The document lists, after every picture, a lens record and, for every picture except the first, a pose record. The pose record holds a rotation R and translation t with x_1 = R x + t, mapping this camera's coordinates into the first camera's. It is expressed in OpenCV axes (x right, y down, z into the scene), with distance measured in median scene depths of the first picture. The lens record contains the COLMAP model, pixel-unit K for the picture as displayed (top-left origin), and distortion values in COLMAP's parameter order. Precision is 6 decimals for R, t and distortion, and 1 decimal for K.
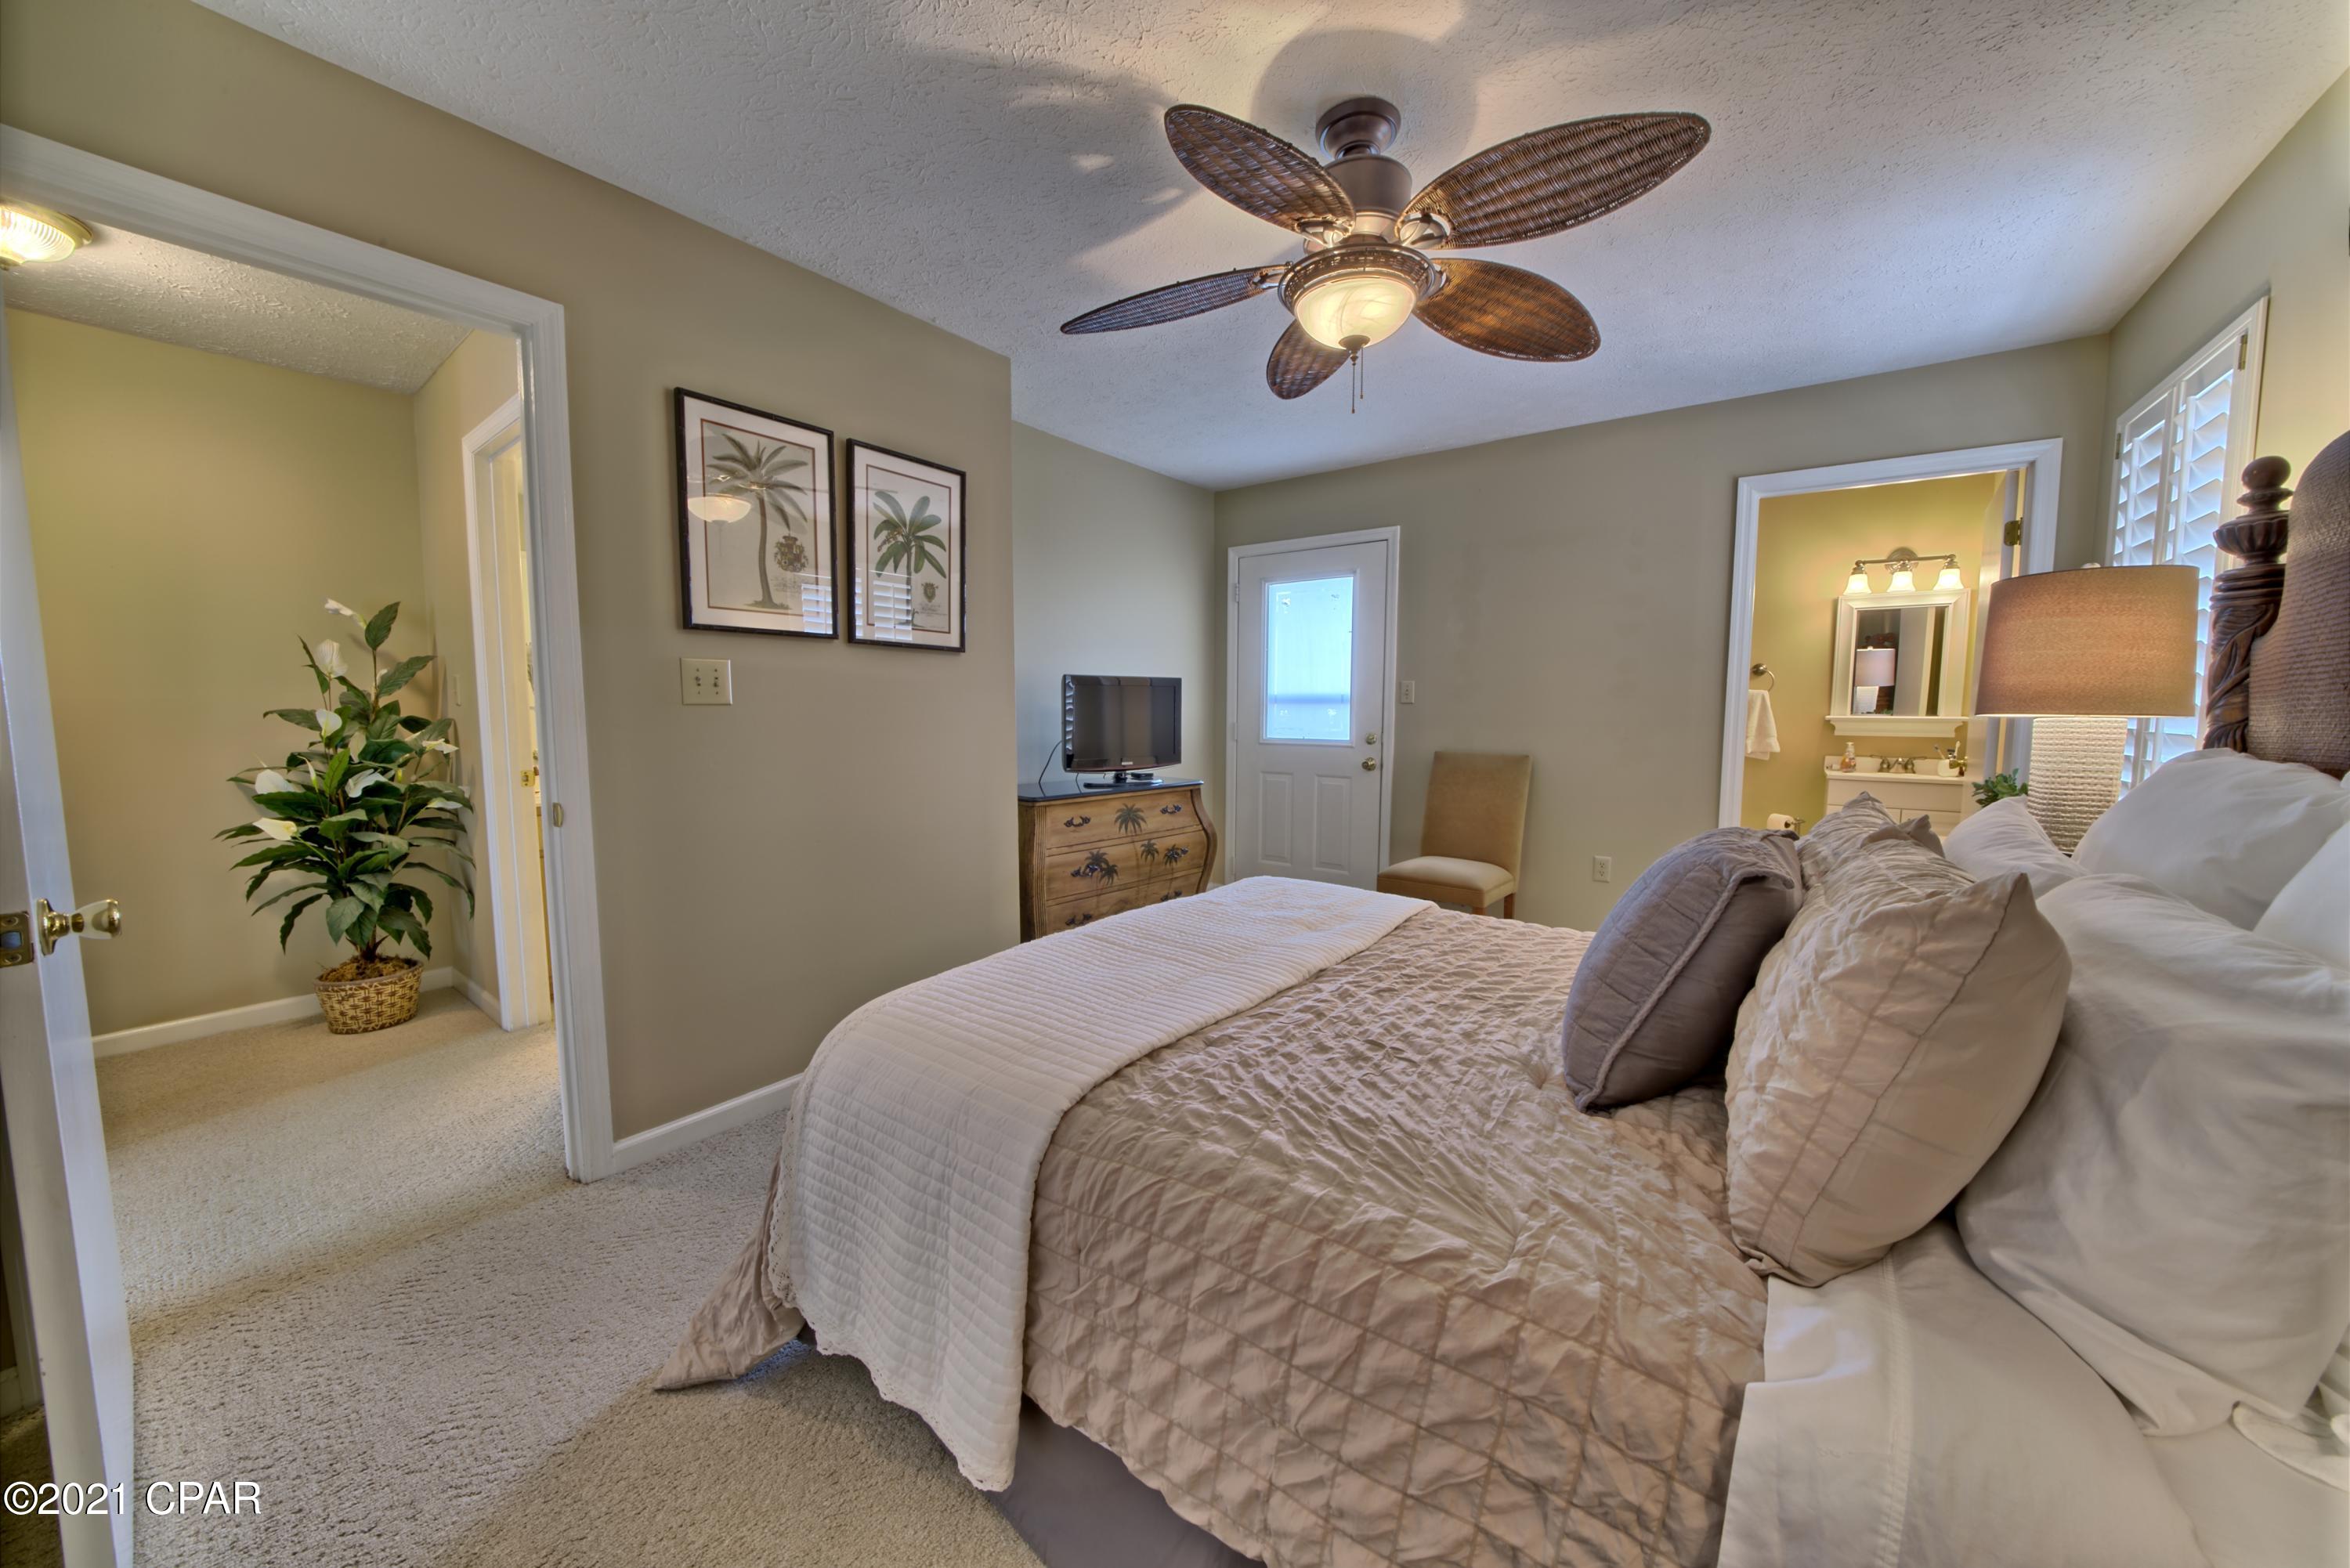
lens RADIAL K [[813.0, 0, 1166.7], [0, 813.0, 778.3], [0, 0, 1]] dist [-0.022409, 0.002133]
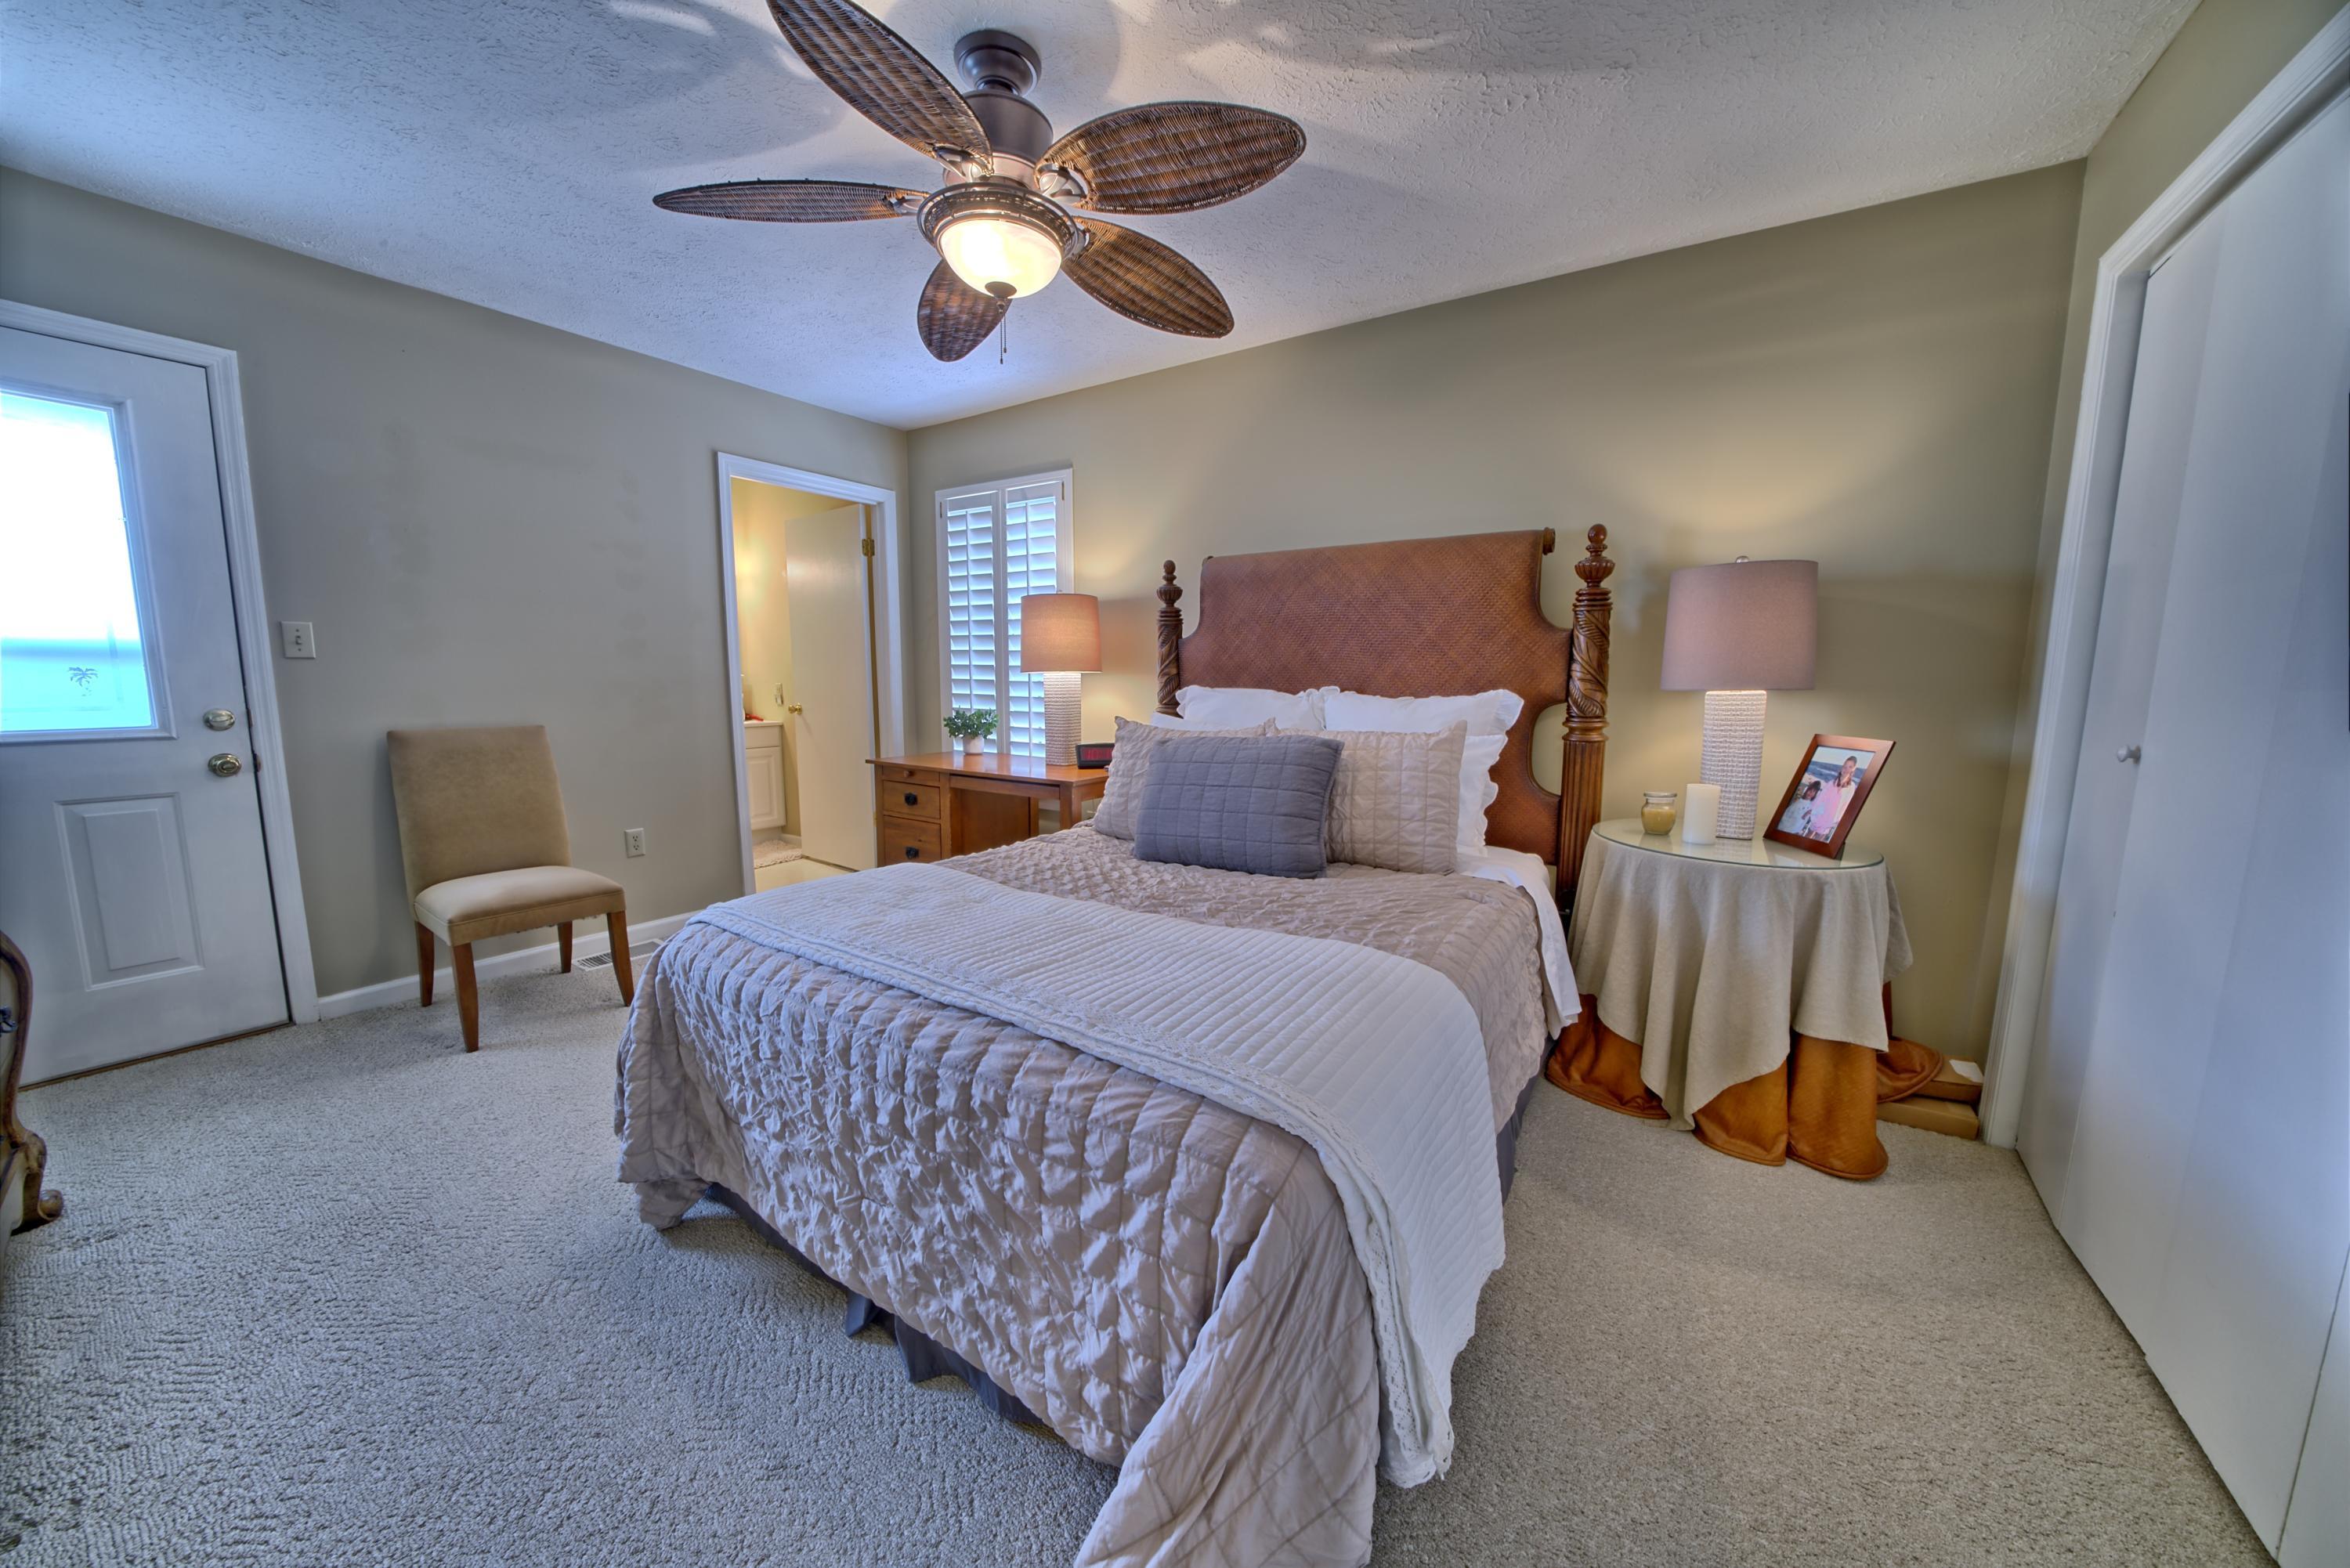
lens RADIAL K [[813.0, 0, 1167.0], [0, 813.0, 785.1], [0, 0, 1]] dist [-0.022409, 0.002133]
pose [[-0.061963, -0.136346, 0.988722, -0.936206], [0.079687, 0.986787, 0.141073, -0.079641], [-0.994892, 0.087529, -0.050279, 1.024080]]
